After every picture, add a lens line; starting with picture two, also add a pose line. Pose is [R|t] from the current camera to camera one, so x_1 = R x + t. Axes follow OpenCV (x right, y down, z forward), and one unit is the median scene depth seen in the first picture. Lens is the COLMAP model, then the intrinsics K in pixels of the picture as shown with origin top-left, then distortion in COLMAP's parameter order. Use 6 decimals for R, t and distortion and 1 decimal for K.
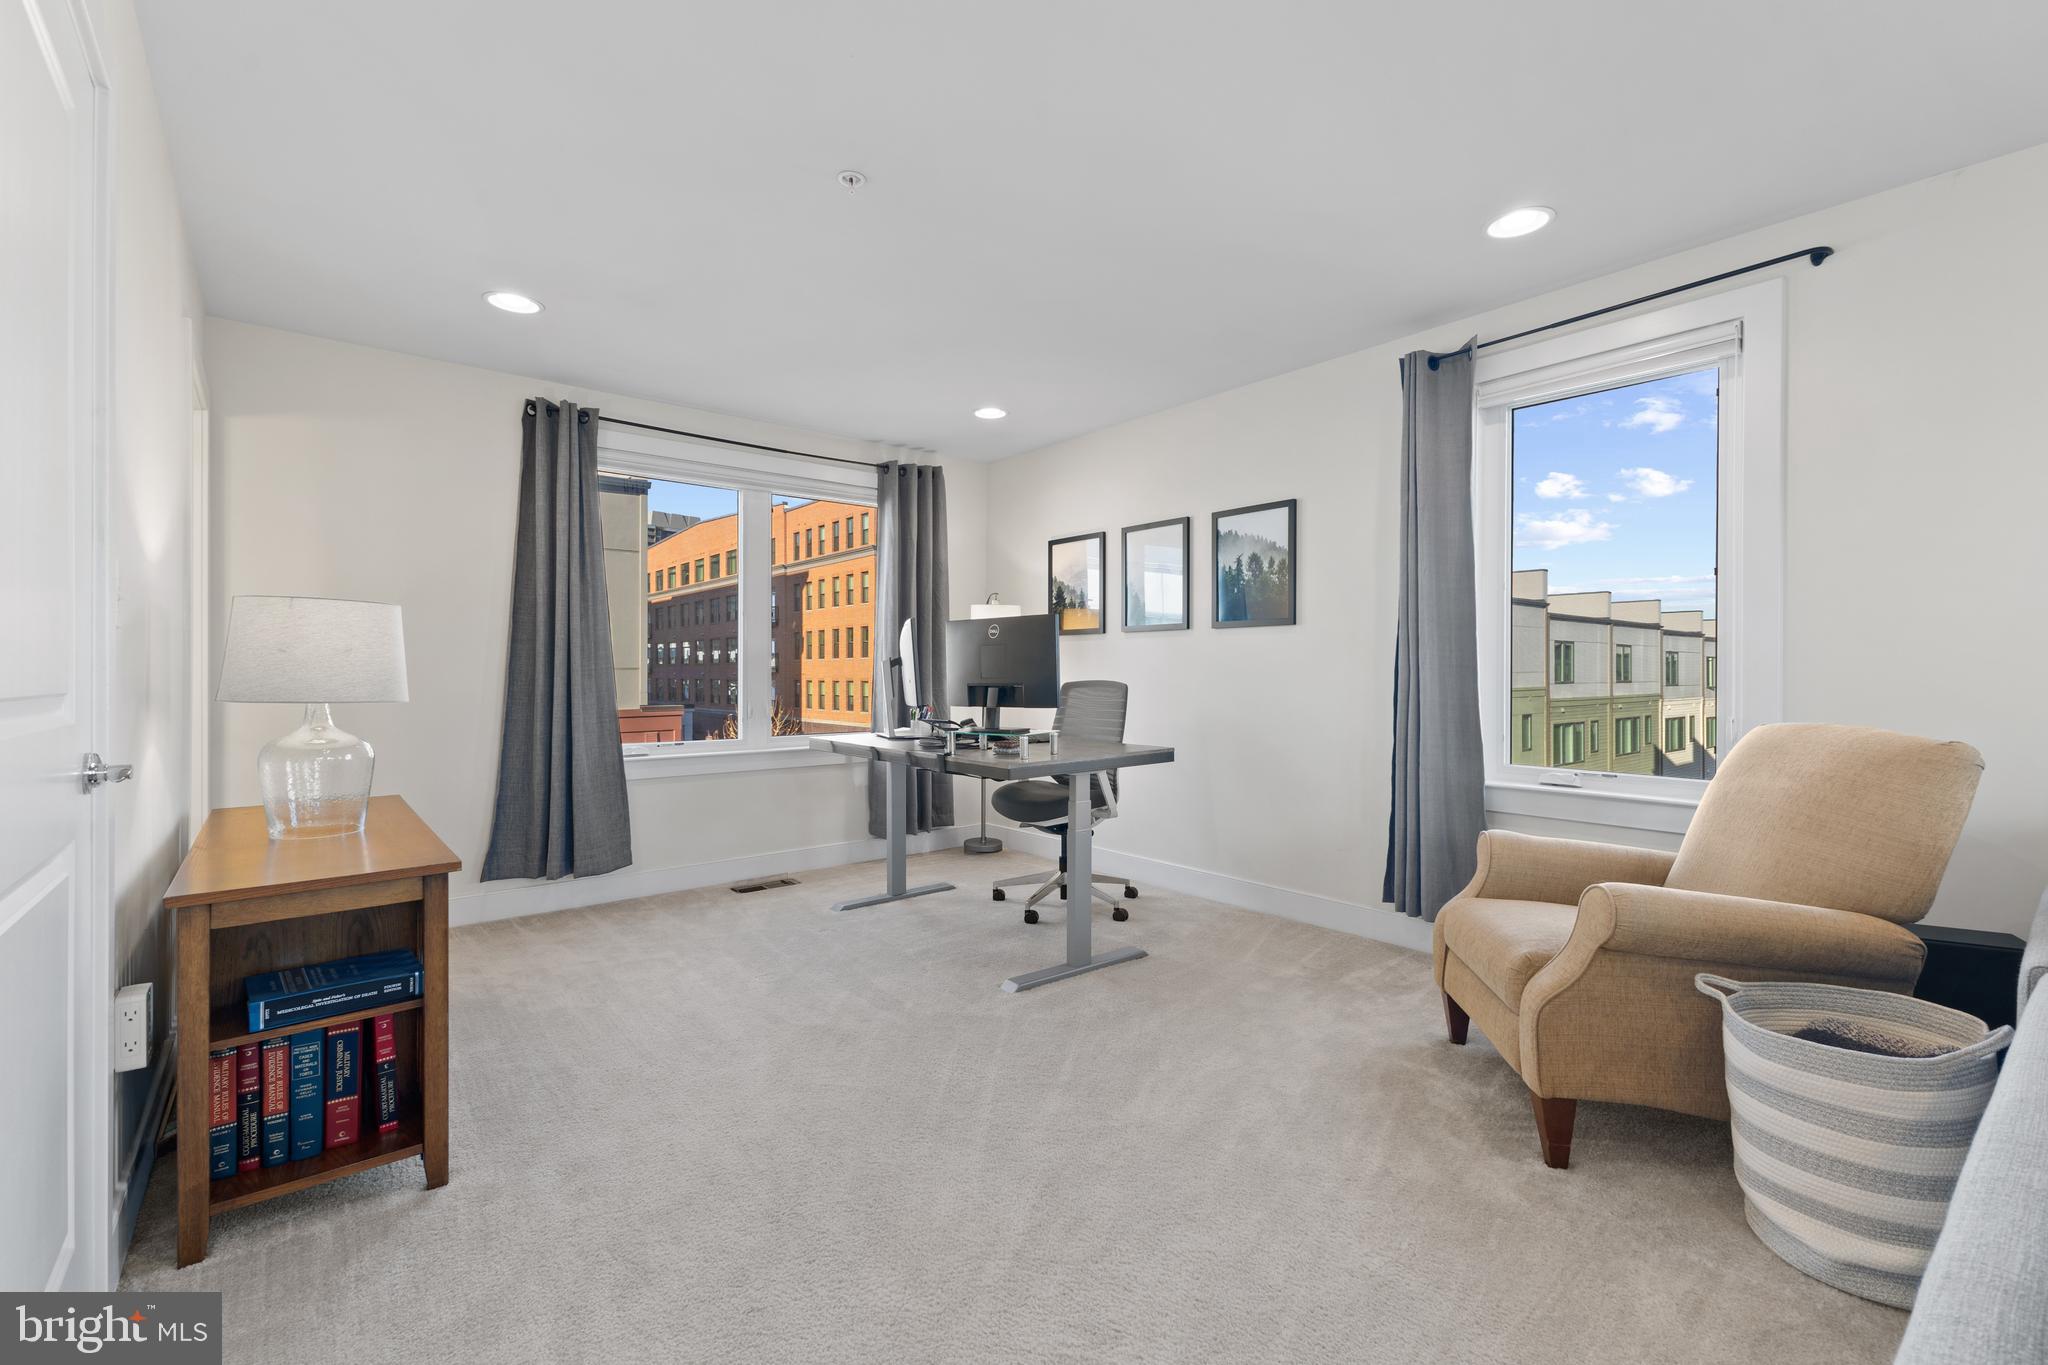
lens RADIAL K [[901.1, 0, 1032.6], [0, 901.1, 672.1], [0, 0, 1]] dist [0.012606, -0.000655]
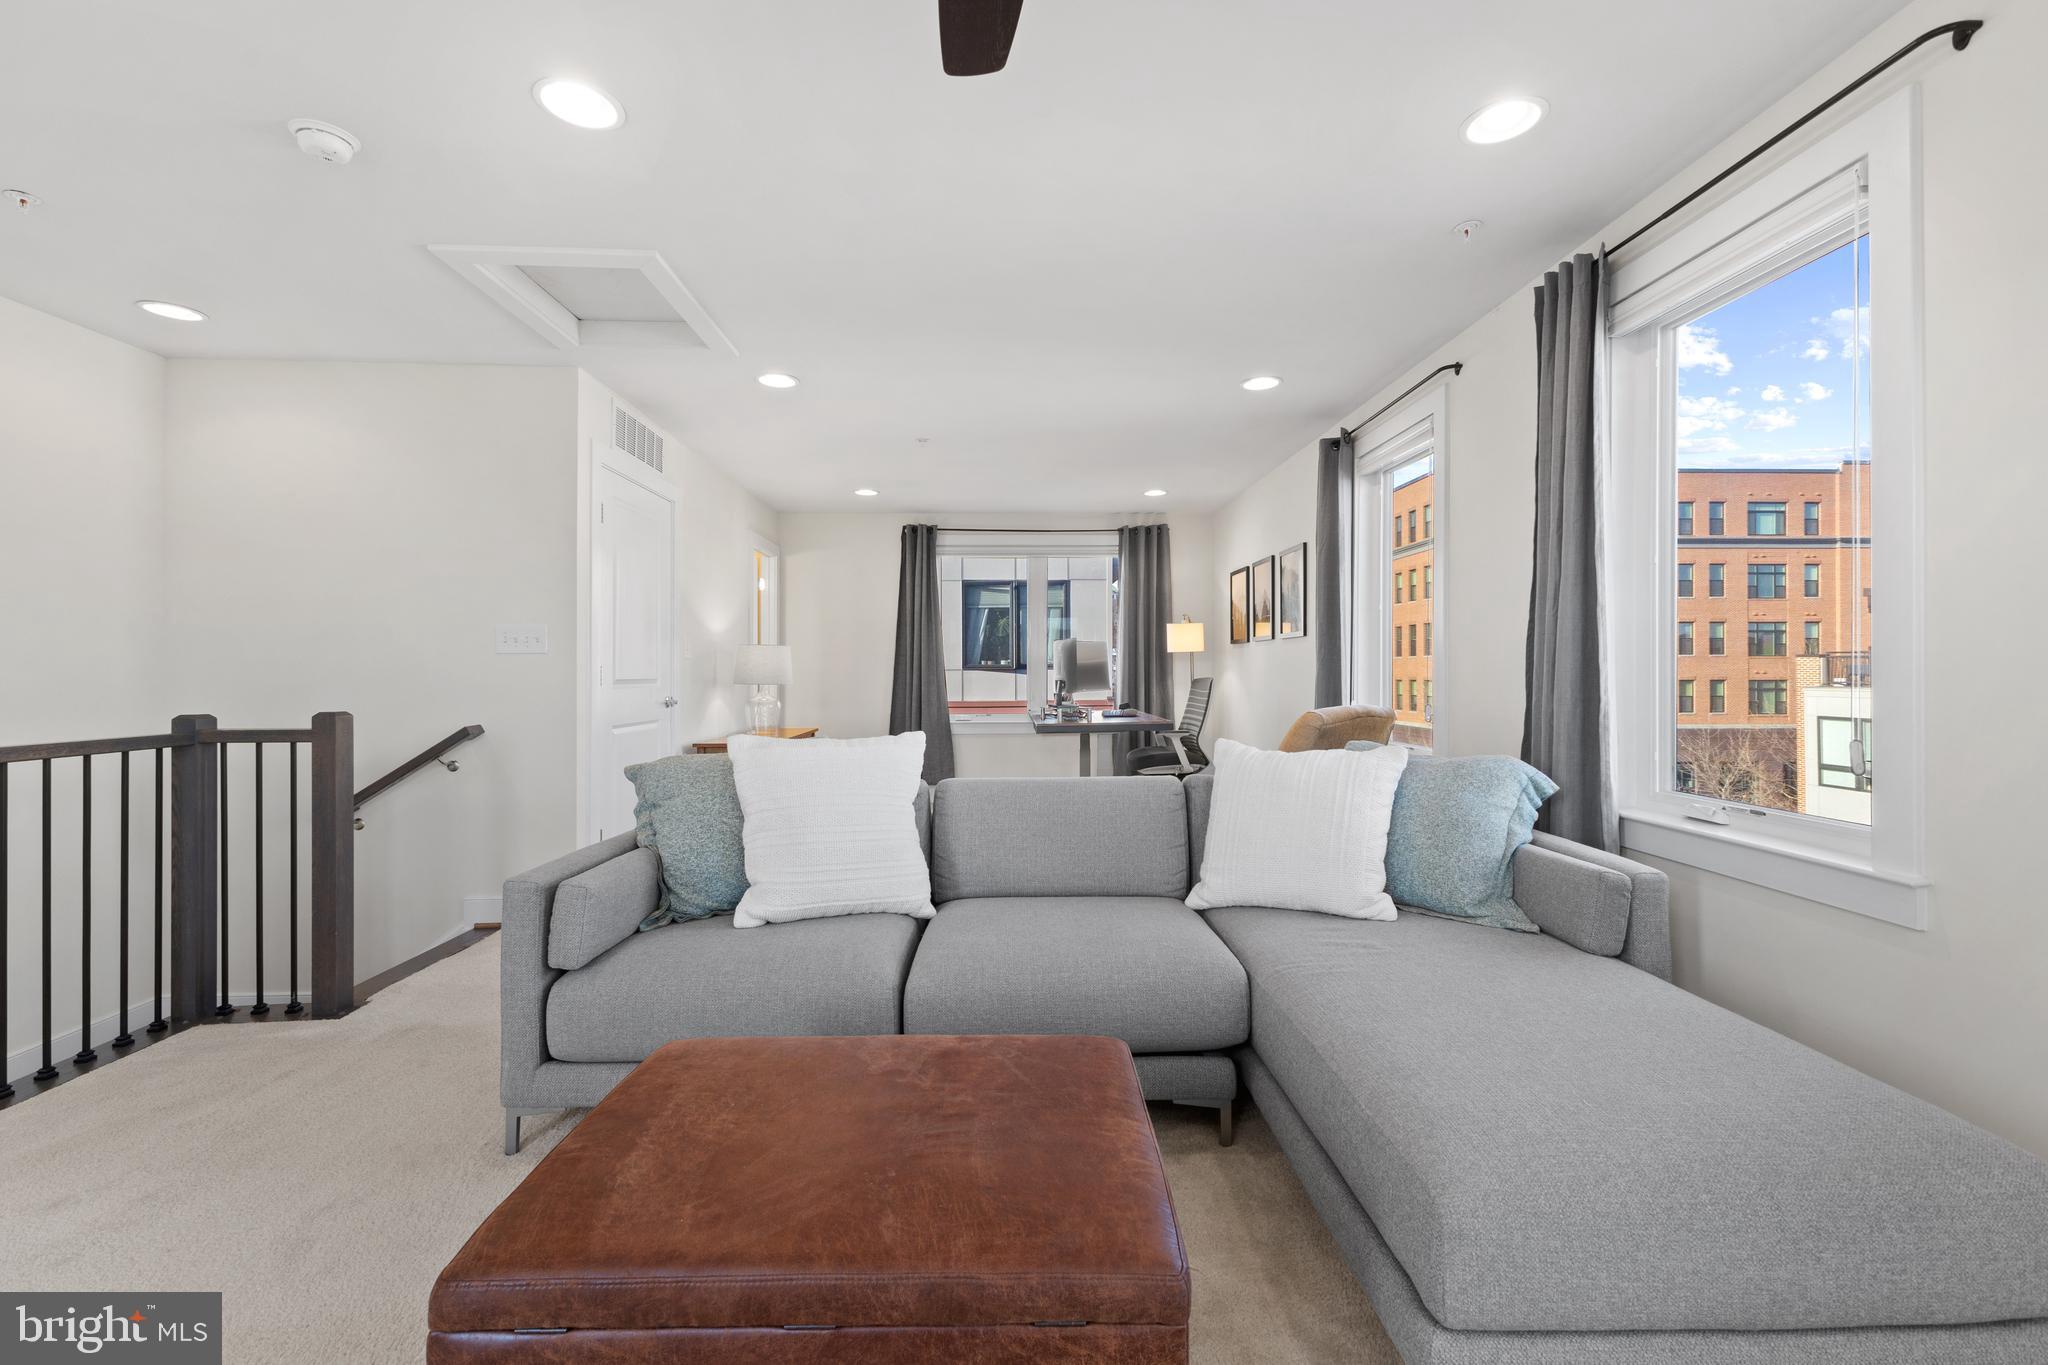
lens RADIAL K [[901.1, 0, 1017.0], [0, 901.1, 663.8], [0, 0, 1]] dist [0.012606, -0.000655]
pose [[0.789403, -0.008270, -0.613820, 0.742388], [0.003447, 0.999953, -0.009040, -0.000166], [0.613866, 0.005020, 0.789394, -0.308062]]
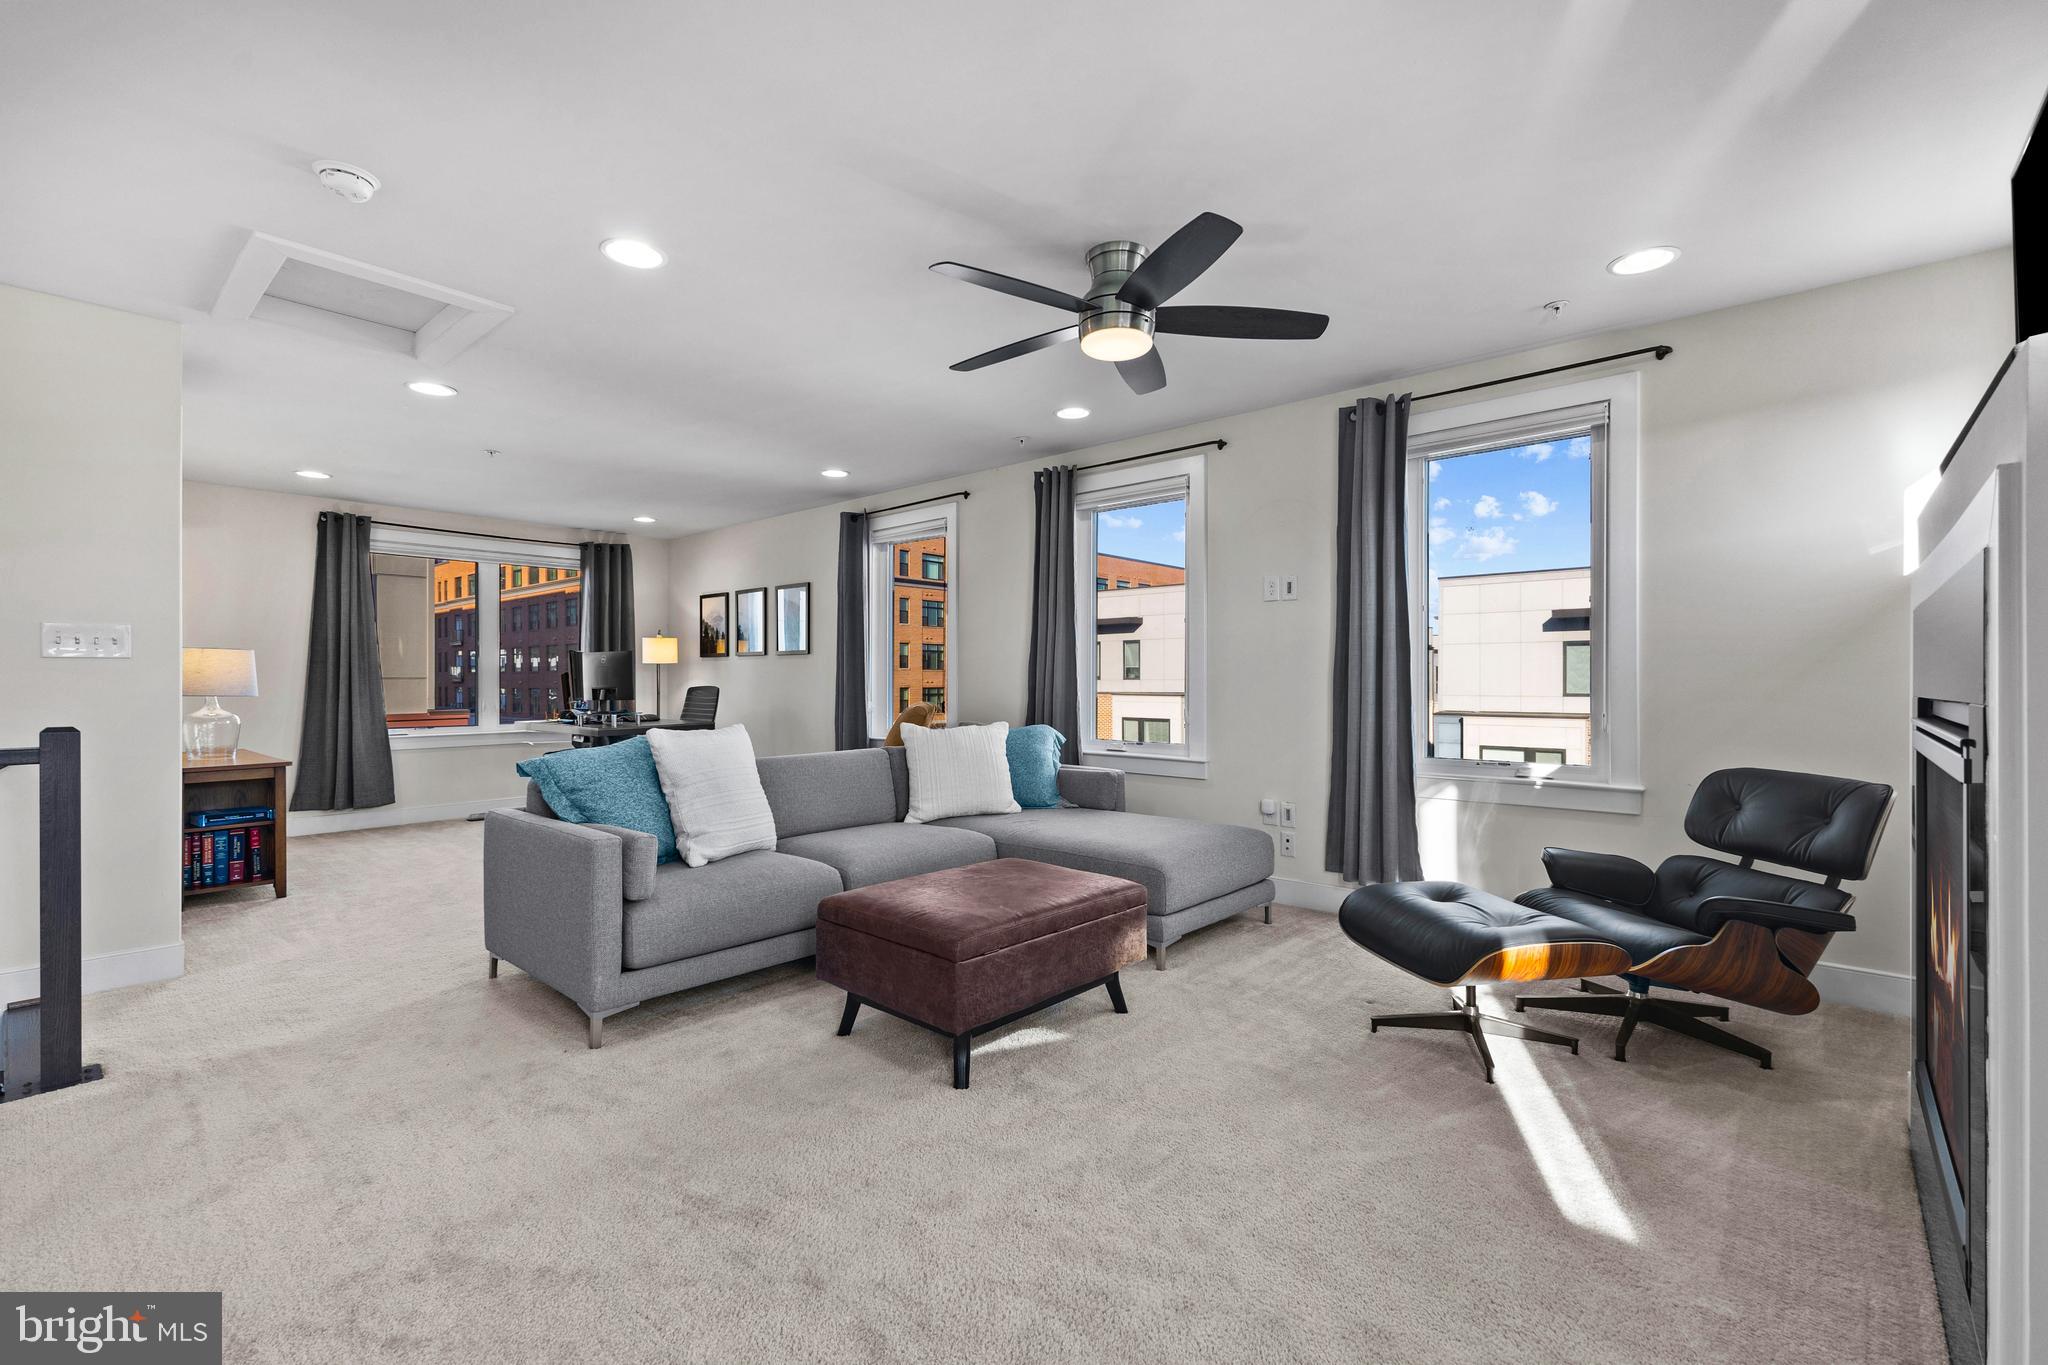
lens RADIAL K [[901.1, 0, 1033.1], [0, 901.1, 676.5], [0, 0, 1]] dist [0.012606, -0.000655]
pose [[0.987414, -0.002118, 0.158144, 0.424658], [0.002650, 0.999992, -0.003155, -0.000764], [-0.158136, 0.003534, 0.987411, -0.773064]]
